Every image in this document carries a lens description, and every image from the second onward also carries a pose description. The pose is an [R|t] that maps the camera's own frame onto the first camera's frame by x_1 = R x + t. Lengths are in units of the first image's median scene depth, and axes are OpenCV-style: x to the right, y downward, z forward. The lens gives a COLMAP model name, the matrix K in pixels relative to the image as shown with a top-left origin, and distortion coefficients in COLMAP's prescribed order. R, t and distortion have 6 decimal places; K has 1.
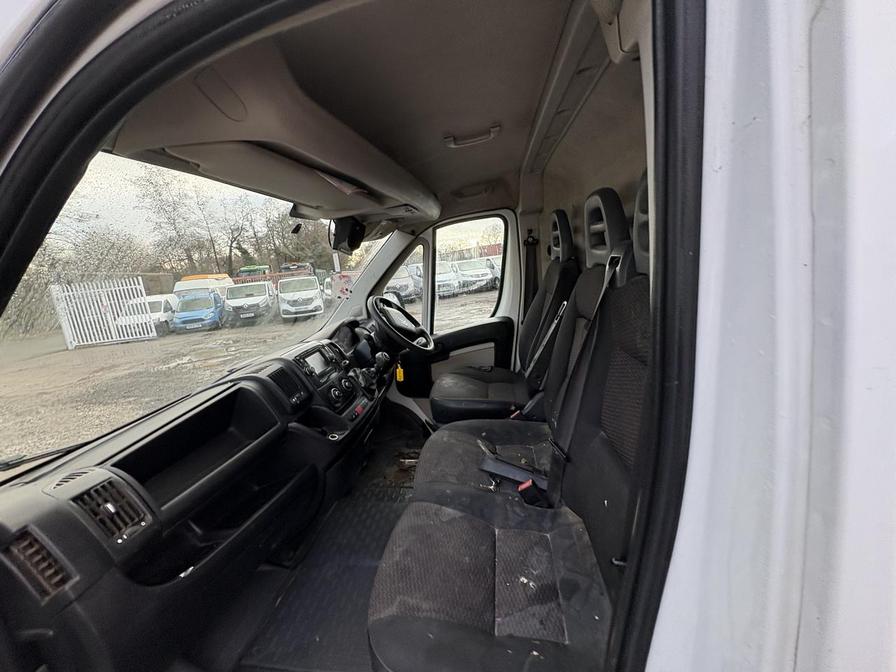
lens RADIAL K [[355.9, 0, 446.5], [0, 355.9, 337.0], [0, 0, 1]] dist [0.001579, -0.000251]
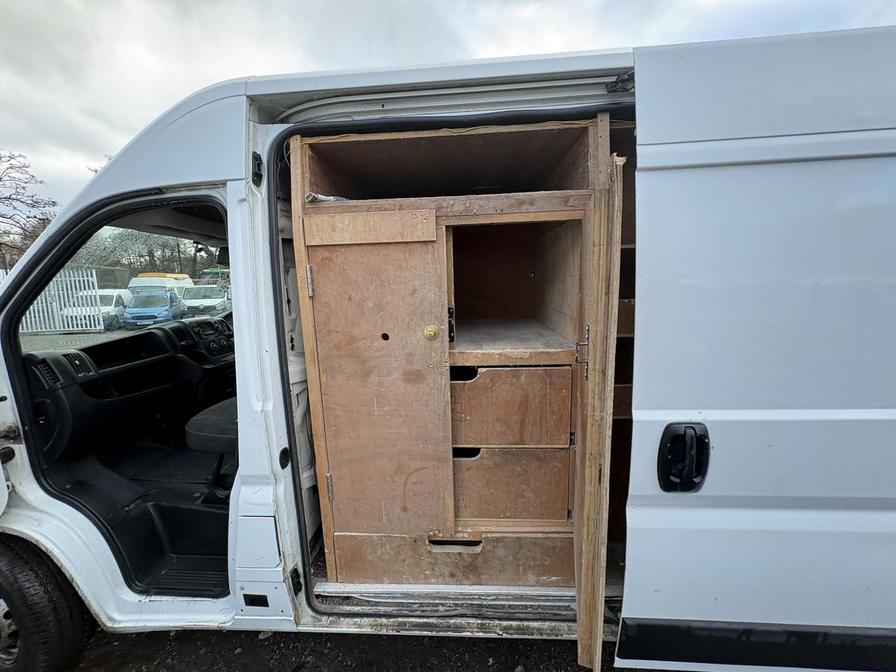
lens RADIAL K [[355.9, 0, 445.7], [0, 355.9, 335.7], [0, 0, 1]] dist [0.001579, -0.000251]
pose [[0.993898, 0.075994, 0.079946, 0.398620], [-0.070872, 0.995361, -0.065066, 0.086235], [-0.084519, 0.059003, 0.994673, -0.487522]]
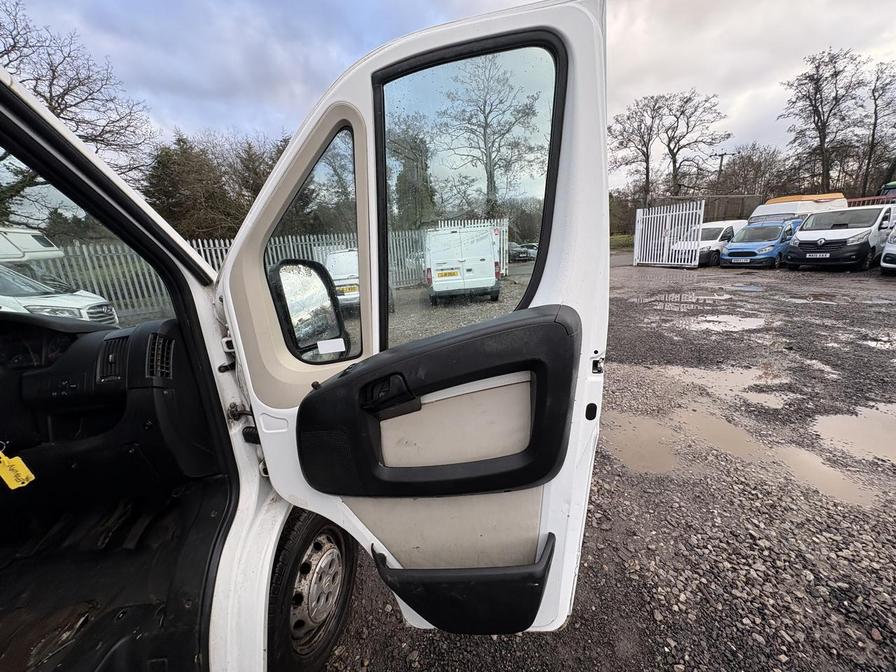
lens RADIAL K [[355.9, 0, 450.6], [0, 355.9, 332.5], [0, 0, 1]] dist [0.001579, -0.000251]
pose [[0.154152, 0.329556, -0.931467, 0.210775], [-0.144926, 0.940080, 0.308619, -0.228217], [0.977361, 0.087420, 0.192676, 1.320090]]
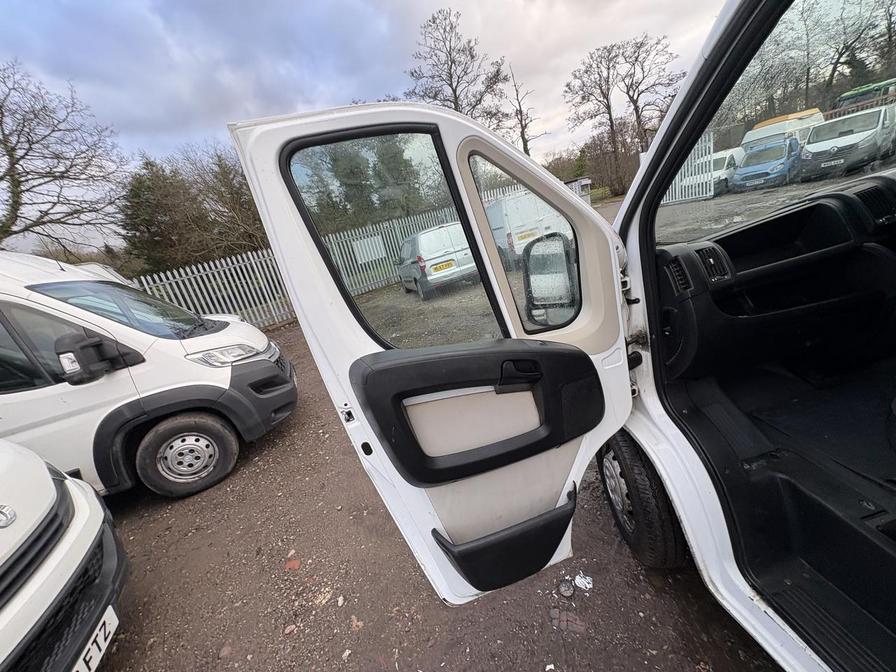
lens RADIAL K [[355.9, 0, 450.4], [0, 355.9, 335.1], [0, 0, 1]] dist [0.001579, -0.000251]
pose [[0.286500, 0.325804, -0.900983, 0.110707], [0.016568, 0.938579, 0.344667, 0.061394], [0.957937, -0.113675, 0.263505, -0.215828]]
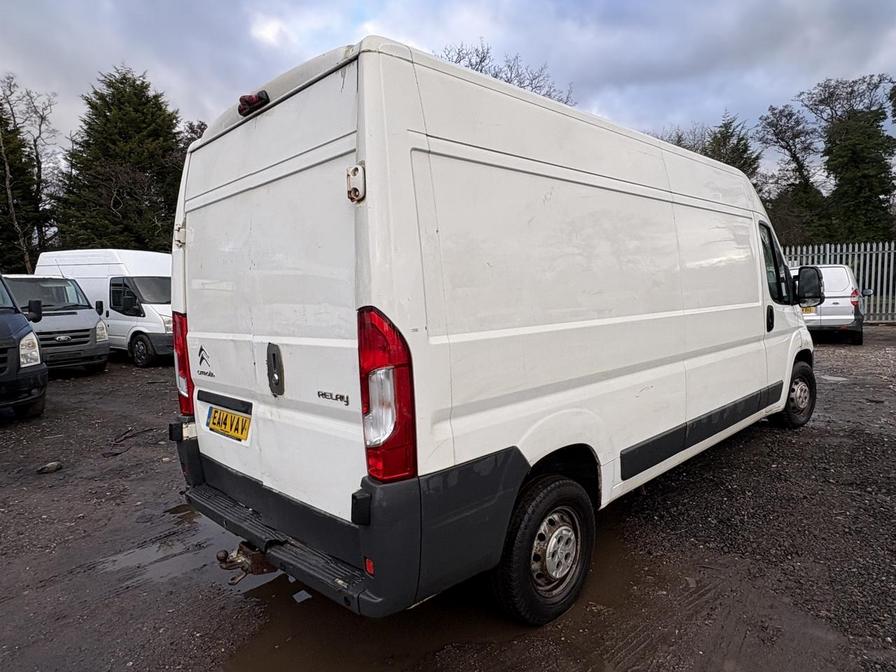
lens RADIAL K [[557.6, 0, 451.1], [0, 557.6, 334.4], [0, 0, 1]] dist [0.010353, 0.003225]
pose [[-0.607608, 0.198899, -0.768929, 2.690385], [-0.058160, 0.954394, 0.292831, -0.492781], [0.792105, 0.222648, -0.568329, 1.393516]]
